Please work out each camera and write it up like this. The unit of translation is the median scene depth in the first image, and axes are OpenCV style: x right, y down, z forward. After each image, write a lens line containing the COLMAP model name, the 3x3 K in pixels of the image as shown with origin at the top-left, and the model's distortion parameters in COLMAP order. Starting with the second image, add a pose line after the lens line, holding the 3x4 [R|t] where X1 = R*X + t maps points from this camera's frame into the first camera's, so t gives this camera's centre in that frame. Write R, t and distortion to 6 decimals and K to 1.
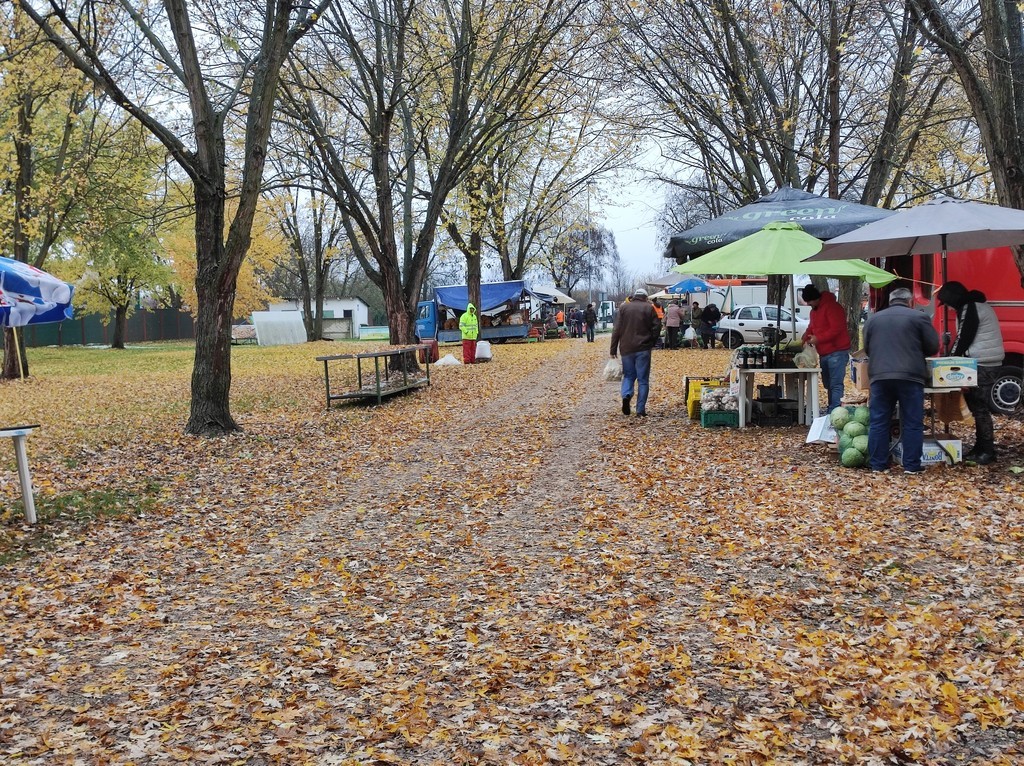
lens RADIAL K [[1278.0, 0, 512.0], [0, 1278.0, 383.0], [0, 0, 1]] dist [0.070542, -0.084899]
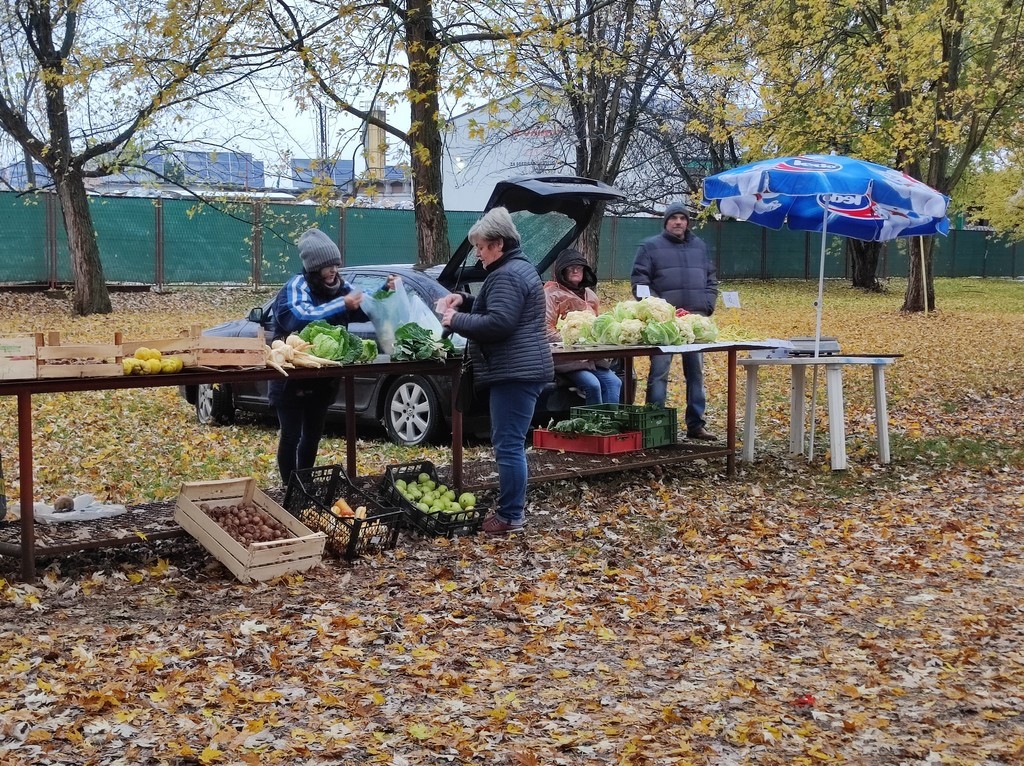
lens RADIAL K [[1278.0, 0, 512.0], [0, 1278.0, 383.0], [0, 0, 1]] dist [0.070542, -0.084899]
pose [[0.837053, 0.106868, -0.536583, -0.087269], [-0.065936, 0.993294, 0.094970, -0.011362], [0.543134, -0.044115, 0.838486, 0.082461]]
